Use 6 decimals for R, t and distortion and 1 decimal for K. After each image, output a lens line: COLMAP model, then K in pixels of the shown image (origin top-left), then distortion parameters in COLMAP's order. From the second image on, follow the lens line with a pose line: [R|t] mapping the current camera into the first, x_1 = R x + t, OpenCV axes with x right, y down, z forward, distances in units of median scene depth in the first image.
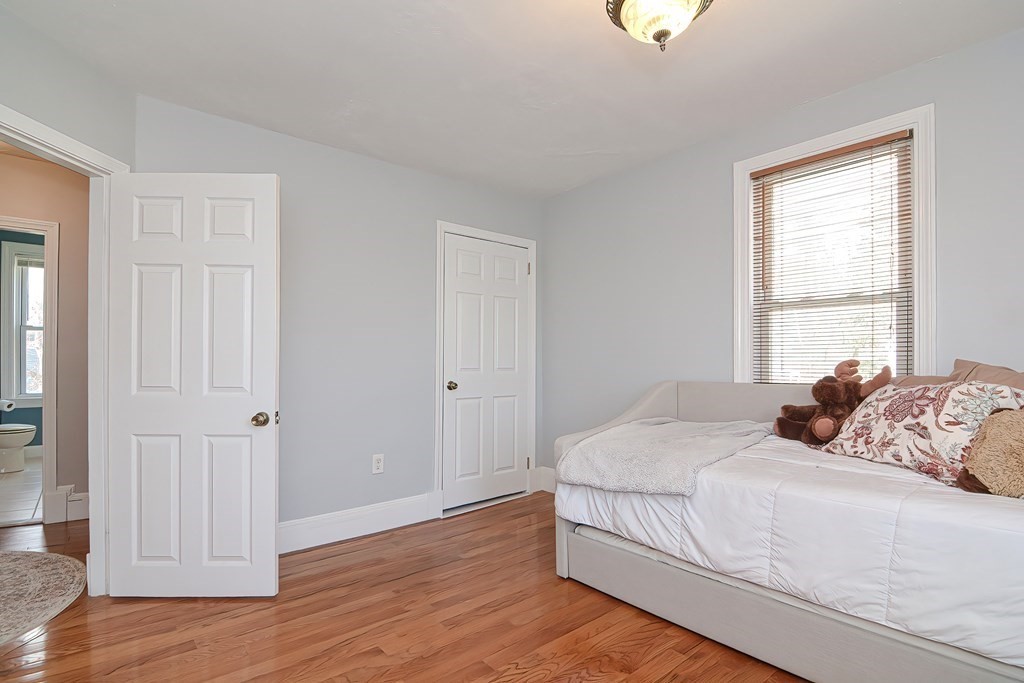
lens RADIAL K [[507.4, 0, 510.7], [0, 507.4, 359.3], [0, 0, 1]] dist [-0.002649, -0.000323]
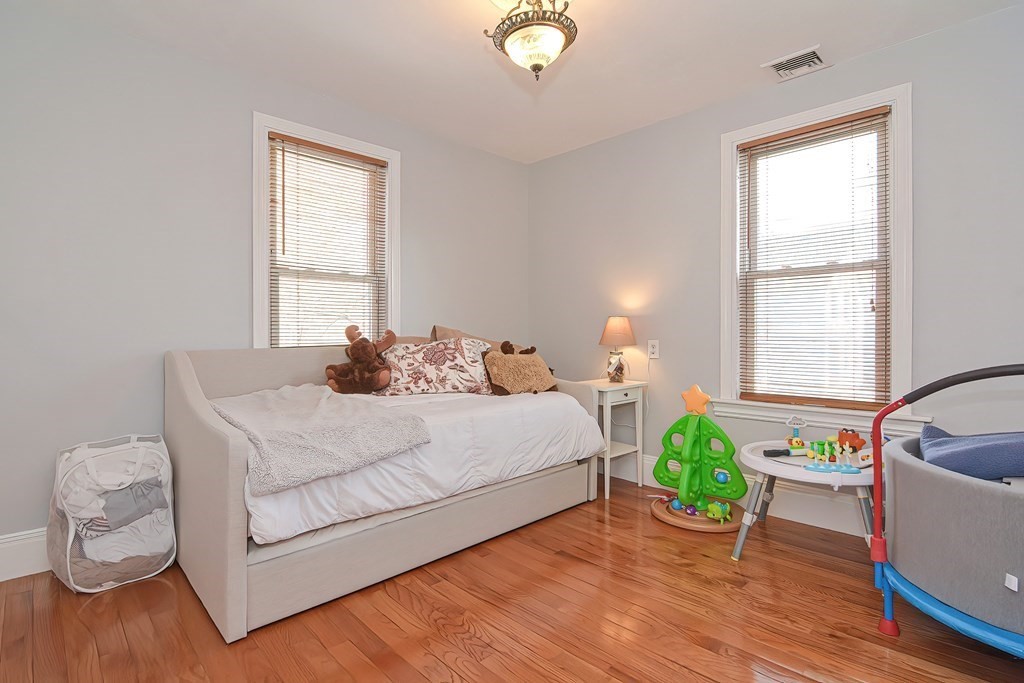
lens RADIAL K [[507.5, 0, 506.4], [0, 507.5, 339.1], [0, 0, 1]] dist [-0.017768, -0.000584]
pose [[-0.065731, -0.014144, 0.997737, -0.742170], [-0.002021, 0.999899, 0.014041, 0.022184], [-0.997835, -0.001094, -0.065753, 0.871200]]
